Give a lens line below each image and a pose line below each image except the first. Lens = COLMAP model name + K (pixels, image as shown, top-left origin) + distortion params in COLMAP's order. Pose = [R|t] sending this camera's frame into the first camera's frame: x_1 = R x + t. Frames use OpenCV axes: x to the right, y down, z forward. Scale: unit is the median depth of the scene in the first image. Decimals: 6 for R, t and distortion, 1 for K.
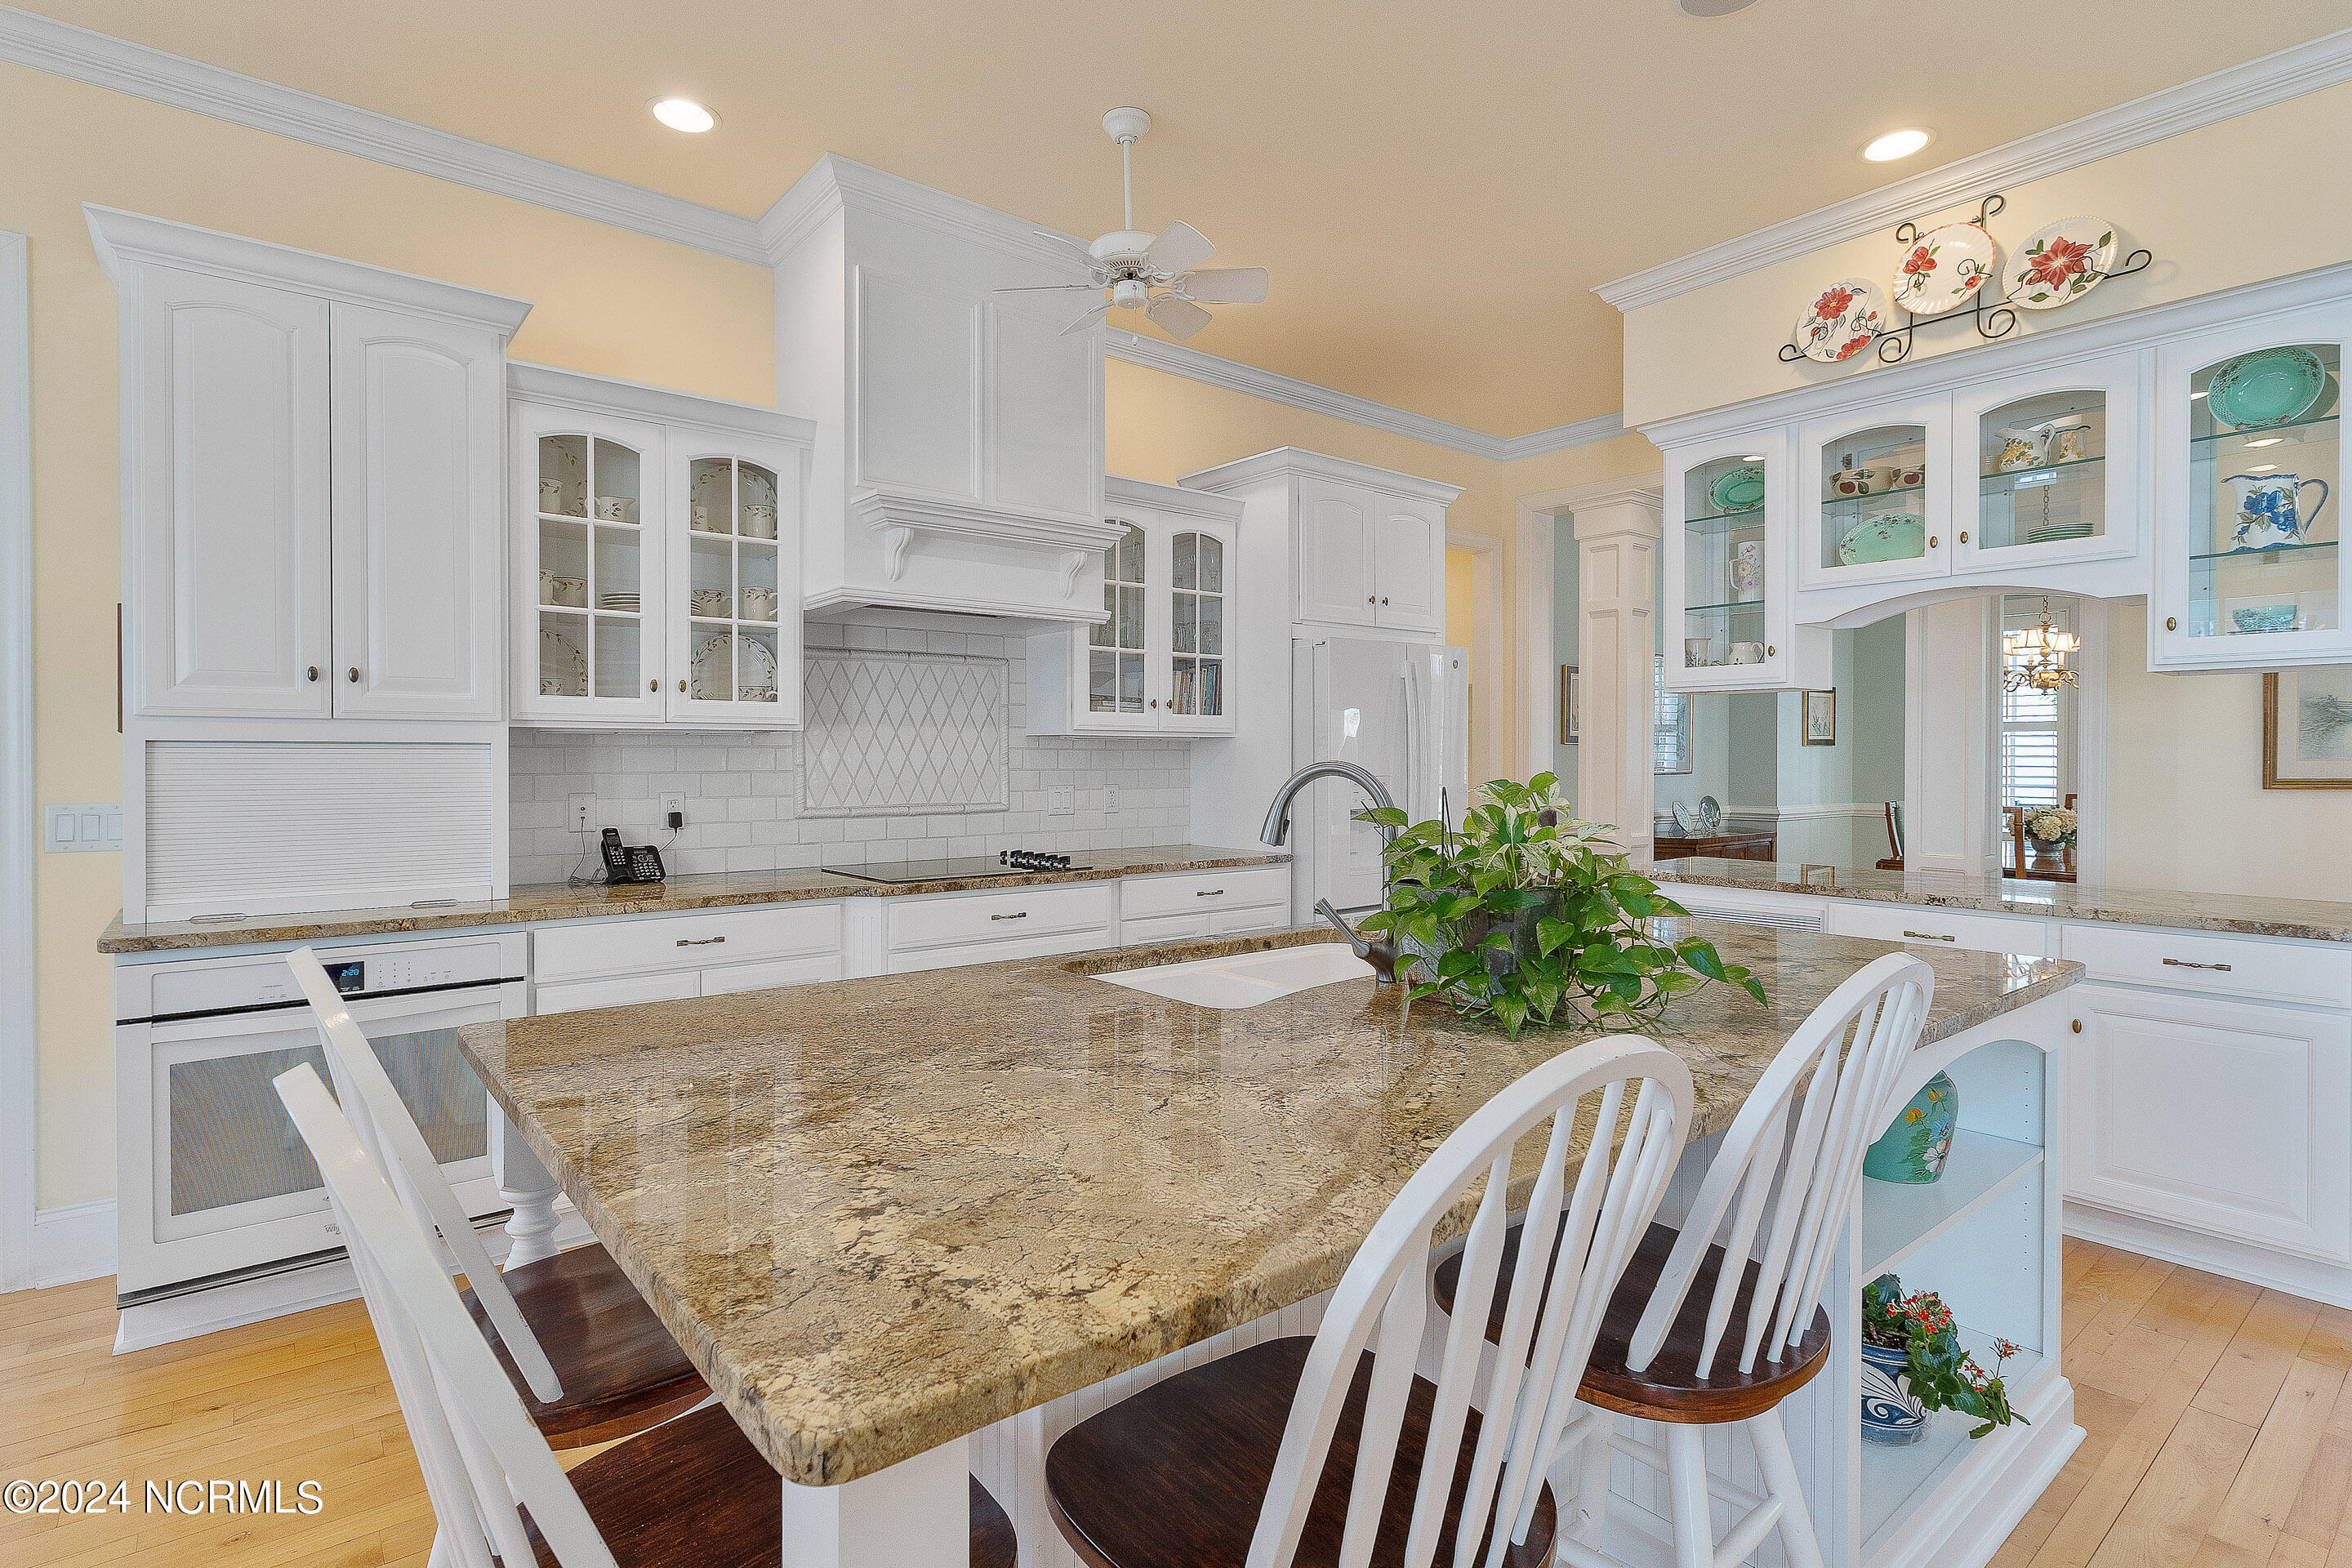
lens RADIAL K [[1127.4, 0, 1107.8], [0, 1127.4, 763.9], [0, 0, 1]] dist [0.004728, 0.000943]
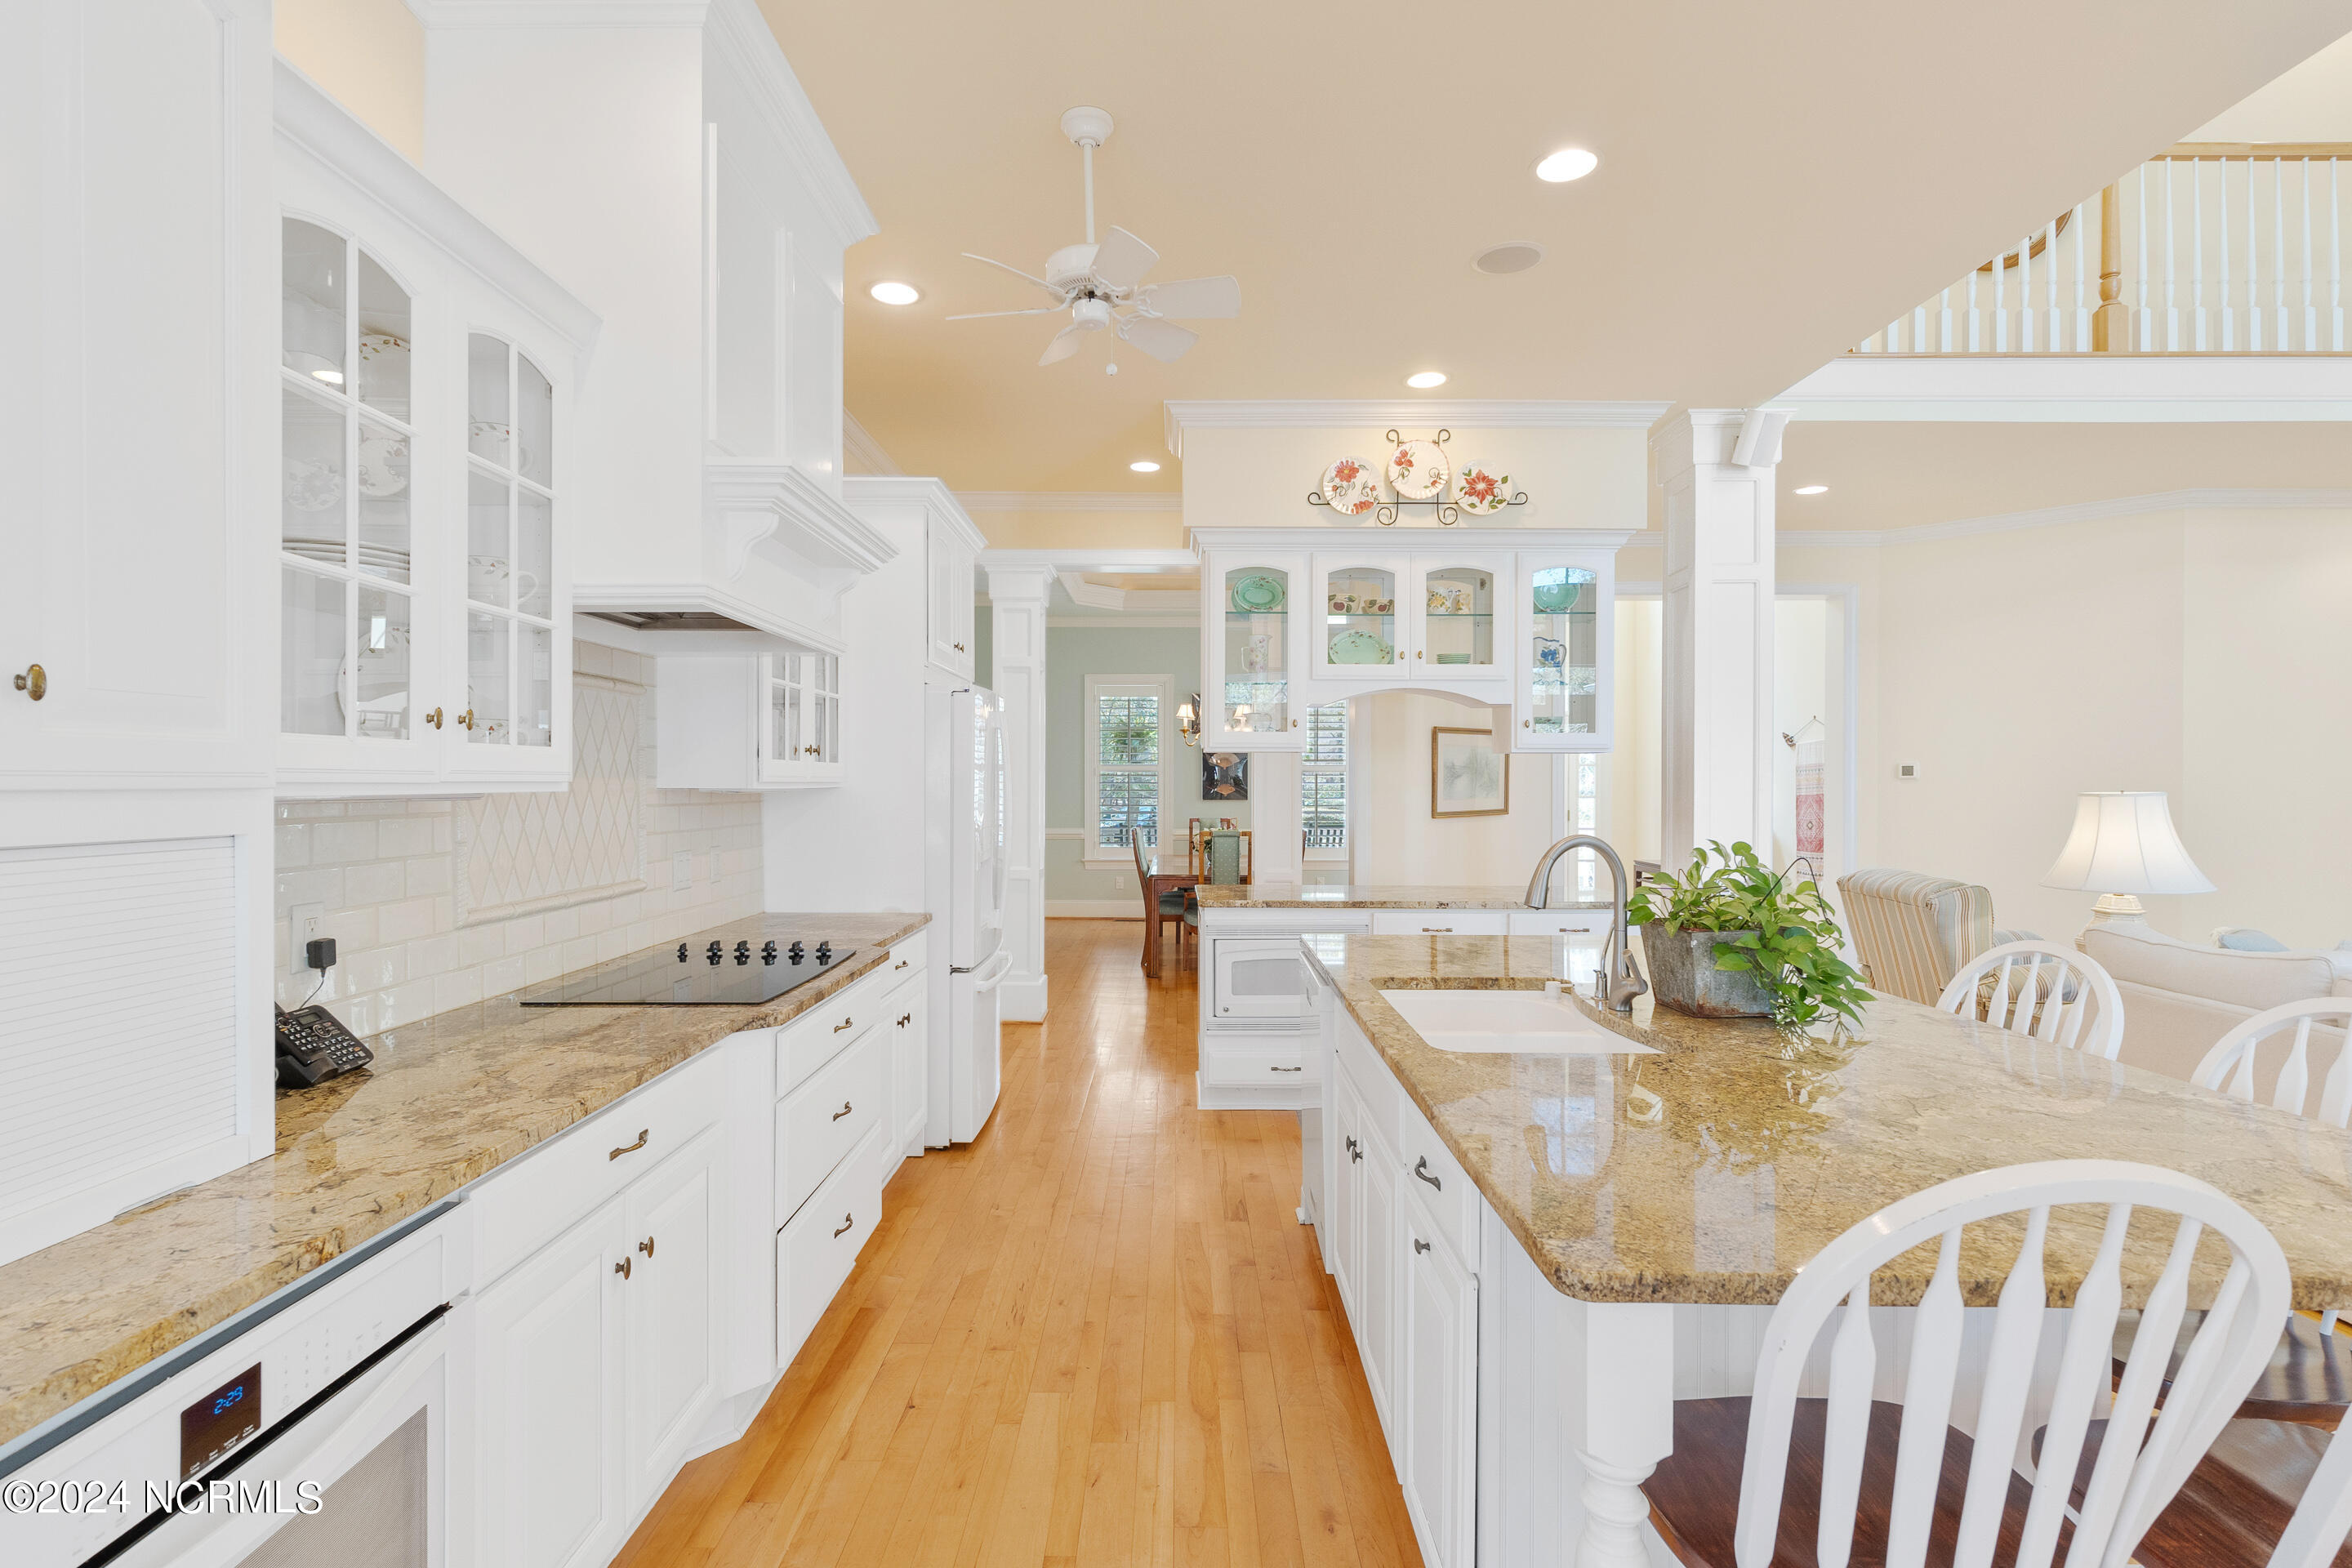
lens RADIAL K [[1127.4, 0, 1169.3], [0, 1127.4, 781.9], [0, 0, 1]] dist [0.004728, 0.000943]
pose [[0.624240, 0.000126, 0.781232, -0.578721], [0.004802, 0.999980, -0.003998, -0.031392], [-0.781218, 0.006247, 0.624228, 0.341235]]
